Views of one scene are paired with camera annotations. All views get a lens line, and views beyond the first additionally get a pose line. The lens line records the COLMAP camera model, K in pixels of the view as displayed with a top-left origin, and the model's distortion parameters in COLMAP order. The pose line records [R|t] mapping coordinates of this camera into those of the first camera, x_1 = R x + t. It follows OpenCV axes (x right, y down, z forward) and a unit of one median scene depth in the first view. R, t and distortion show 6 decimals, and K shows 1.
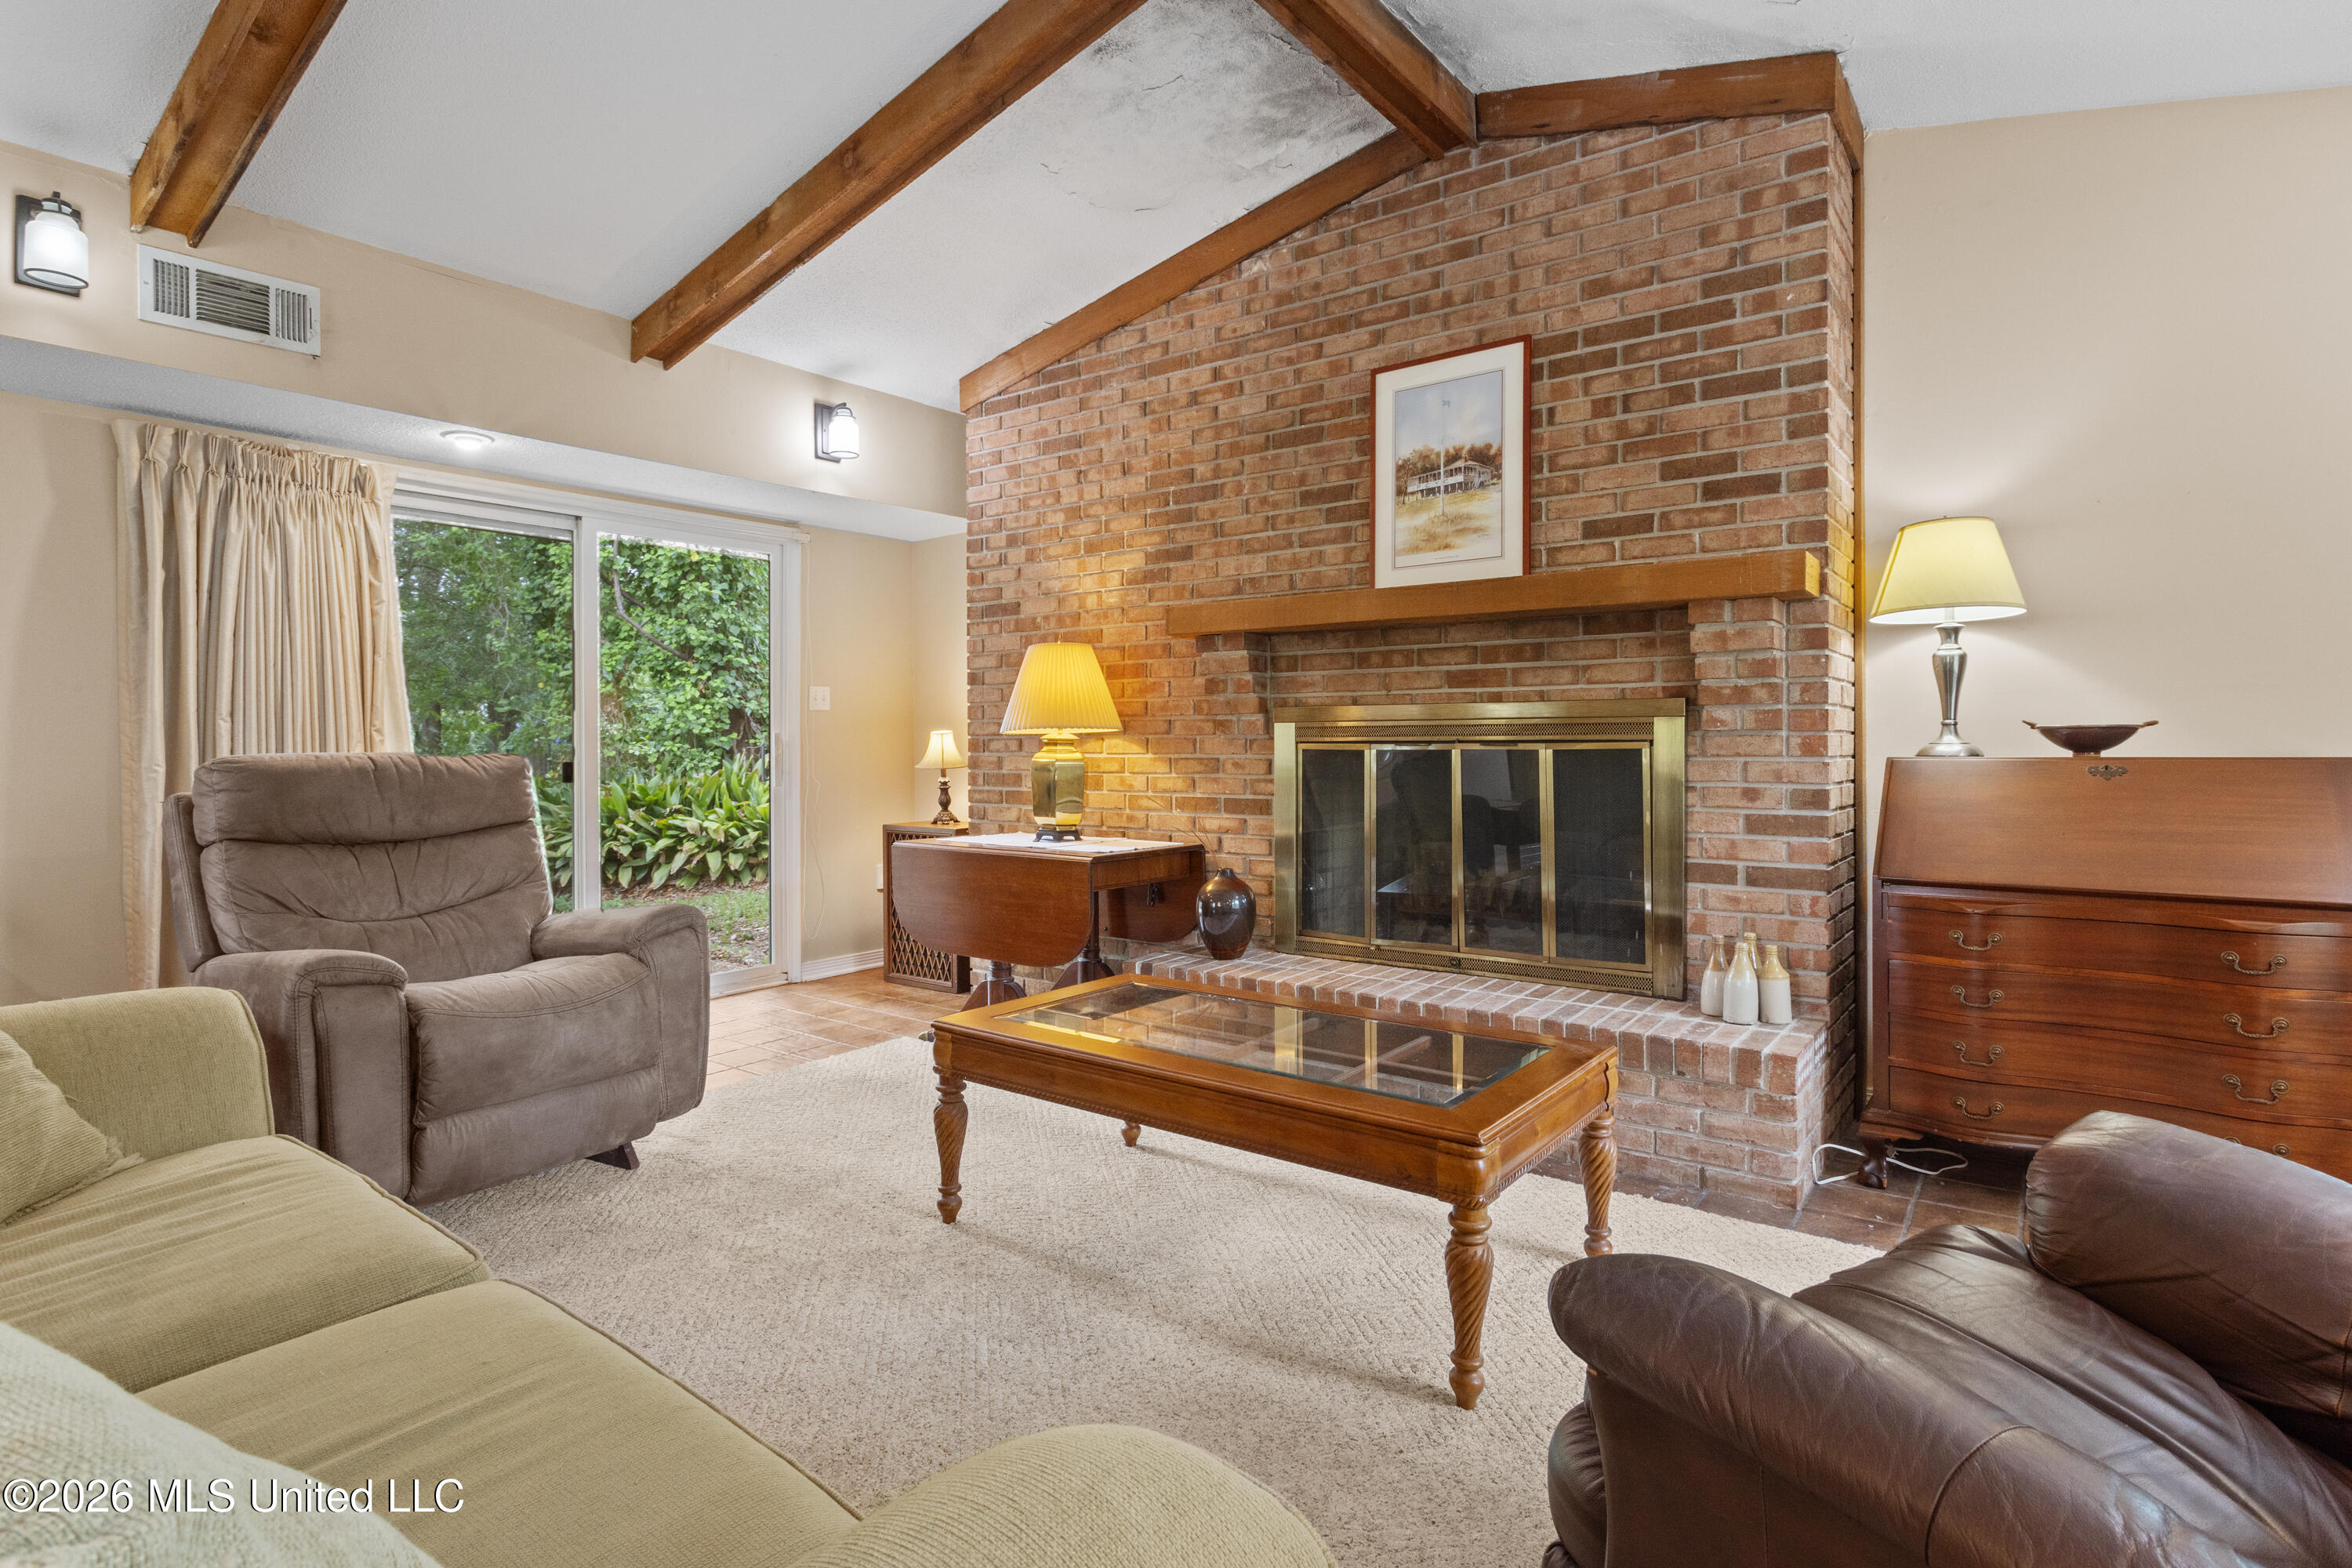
lens RADIAL K [[1233.5, 0, 1171.7], [0, 1233.5, 755.6], [0, 0, 1]] dist [-0.000576, 0.000057]
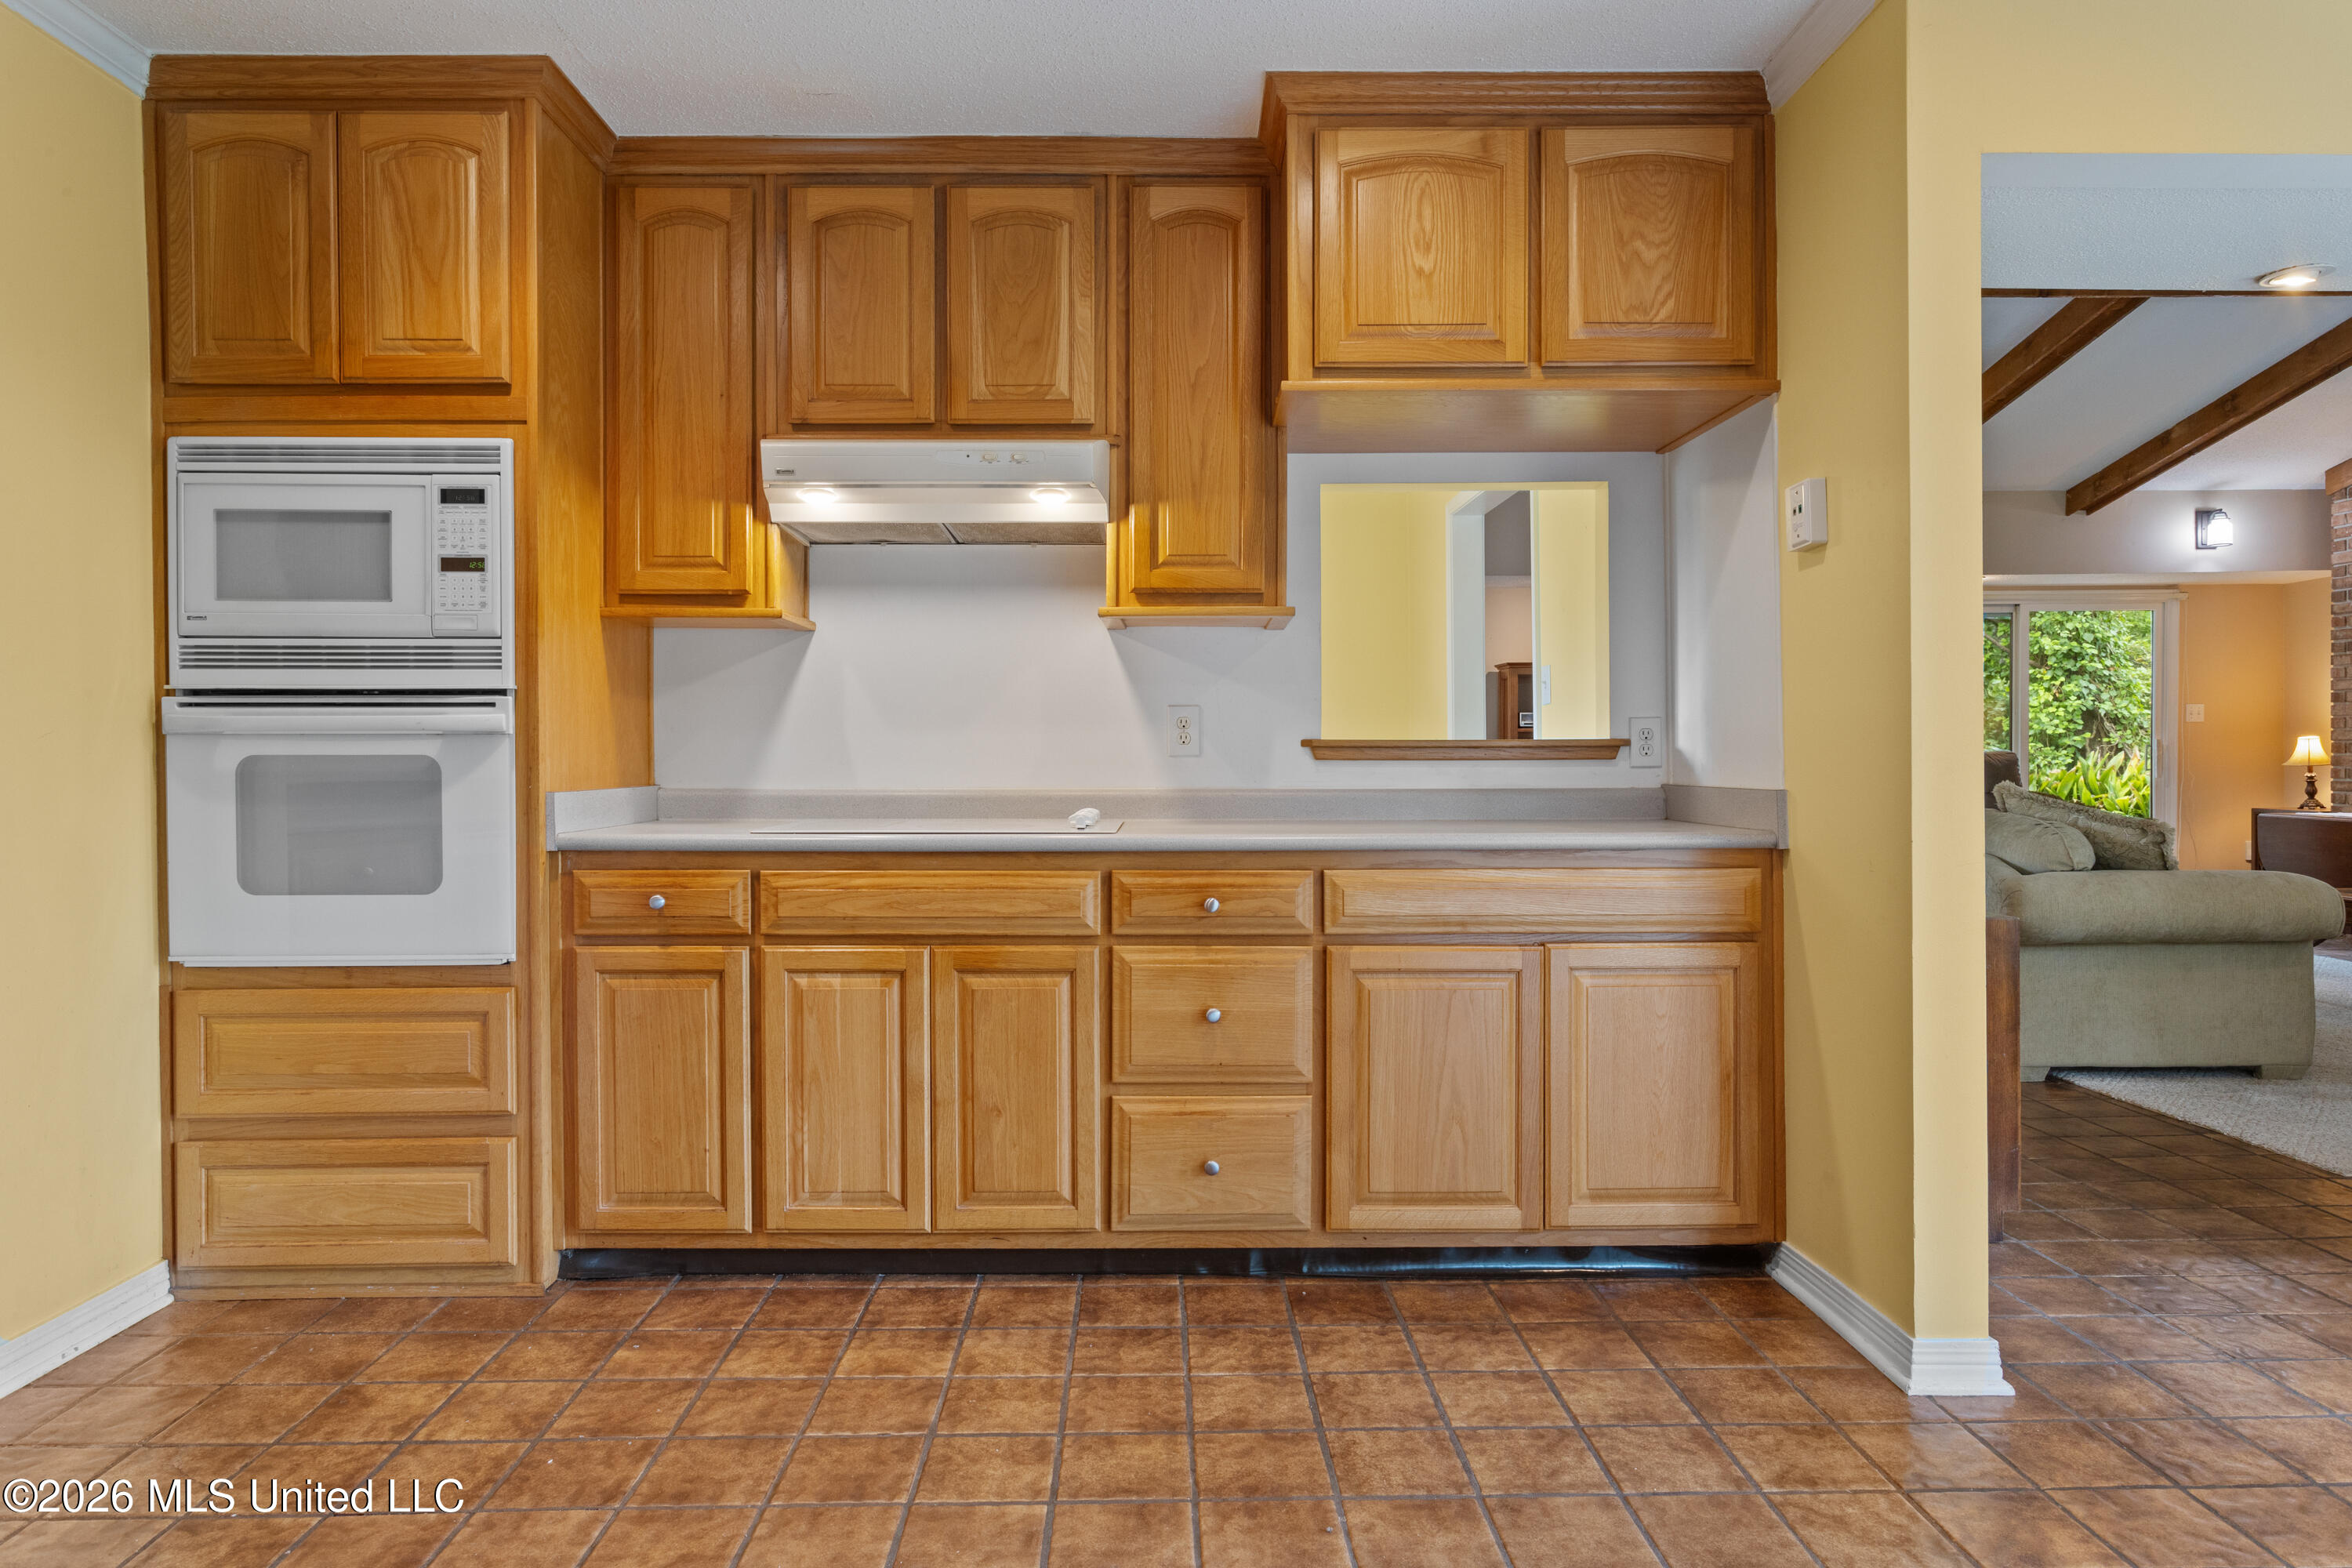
lens RADIAL K [[1415.3, 0, 1176.0], [0, 1415.3, 784.0], [0, 0, 1]] dist [0.001795, -0.001991]
pose [[0.634410, 0.013371, -0.772881, 0.108573], [0.004811, 0.999763, 0.021245, -0.003816], [0.772982, -0.017196, 0.634195, -0.447544]]
